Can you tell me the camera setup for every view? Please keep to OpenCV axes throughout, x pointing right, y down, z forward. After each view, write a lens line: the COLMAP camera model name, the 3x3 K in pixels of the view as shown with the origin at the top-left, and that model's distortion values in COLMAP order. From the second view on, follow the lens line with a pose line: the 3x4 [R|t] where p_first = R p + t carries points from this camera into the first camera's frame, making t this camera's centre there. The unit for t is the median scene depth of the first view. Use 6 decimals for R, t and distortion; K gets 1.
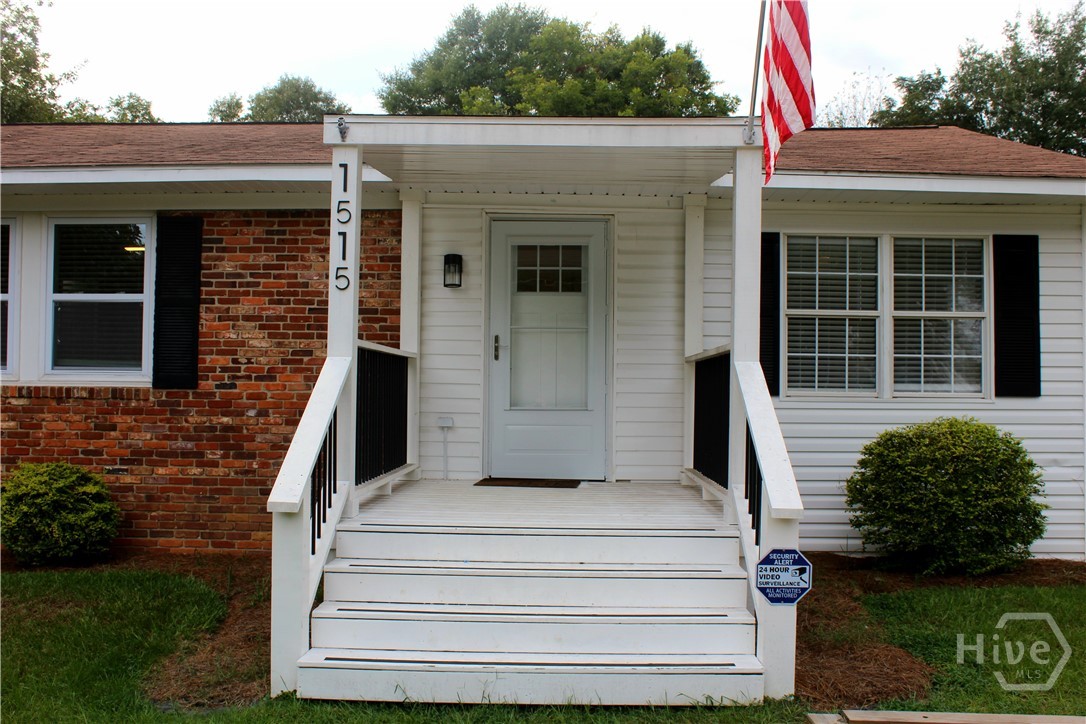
lens RADIAL K [[1050.2, 0, 537.2], [0, 1050.2, 371.4], [0, 0, 1]] dist [-0.090976, 0.000000]
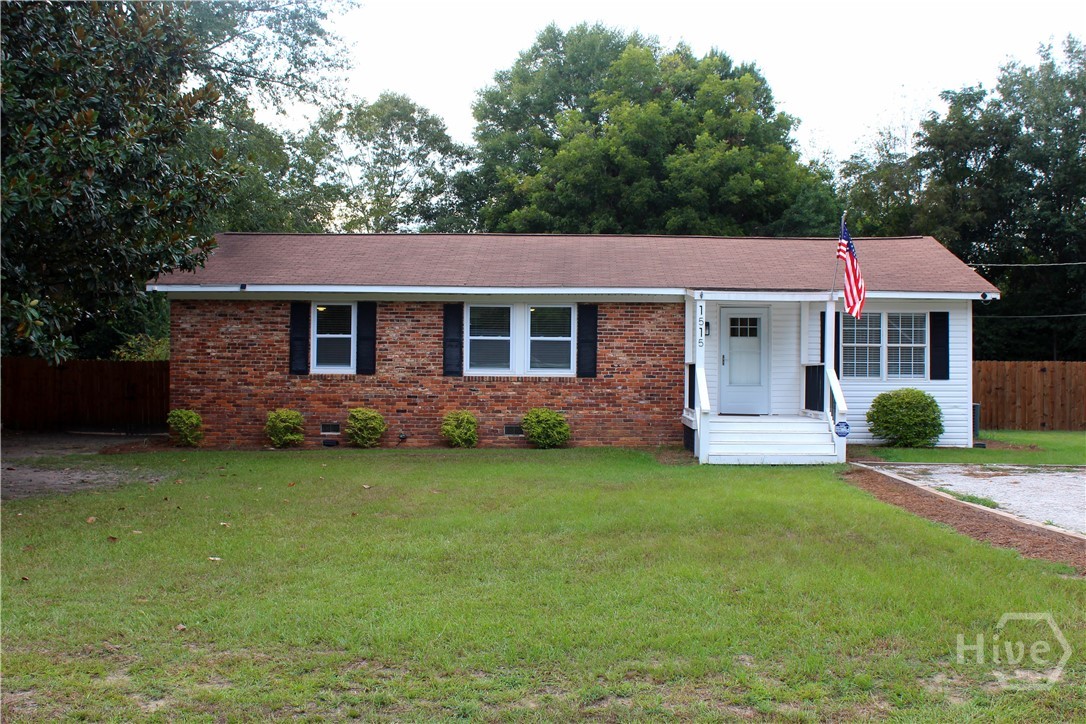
lens RADIAL K [[1247.2, 0, 545.6], [0, 1247.2, 357.0], [0, 0, 1]] dist [-0.051696, 0.000000]
pose [[0.999993, -0.003385, 0.001668, -0.447673], [0.003376, 0.999981, 0.005097, -0.045093], [-0.001686, -0.005092, 0.999986, -1.852847]]
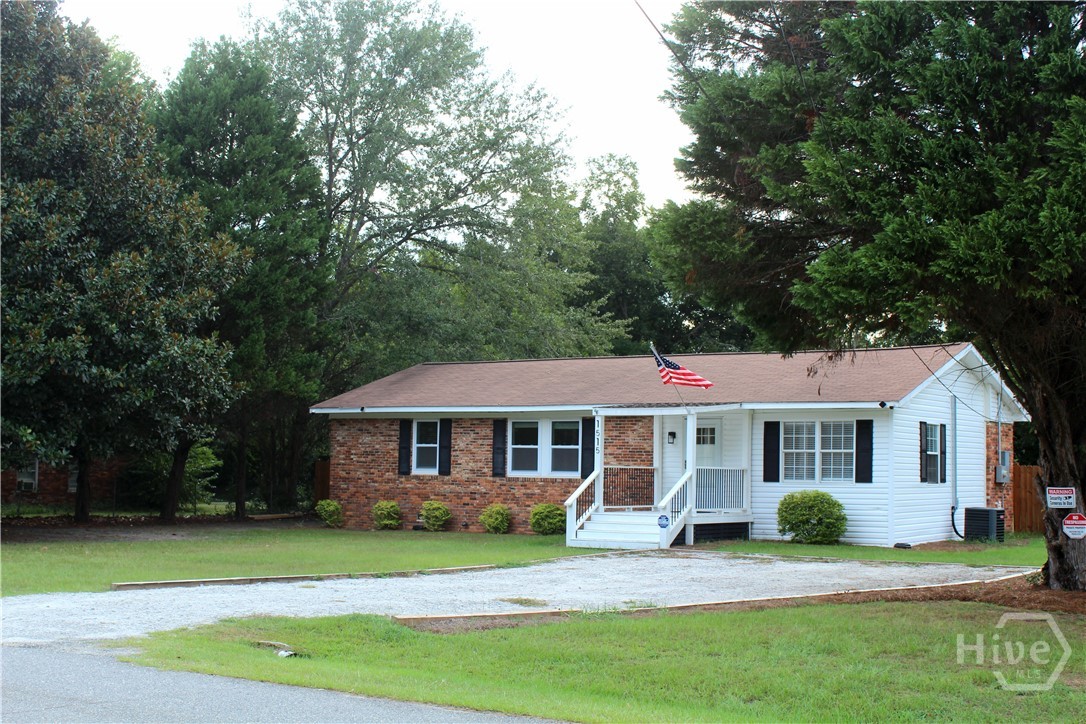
lens RADIAL K [[1438.7, 0, 542.8], [0, 1438.7, 362.0], [0, 0, 1]] dist [-0.111027, 0.000000]
pose [[0.839504, -0.039666, -0.541903, 1.711946], [0.002425, 0.997595, -0.069266, -0.030819], [0.543348, 0.056835, 0.837582, -2.412951]]
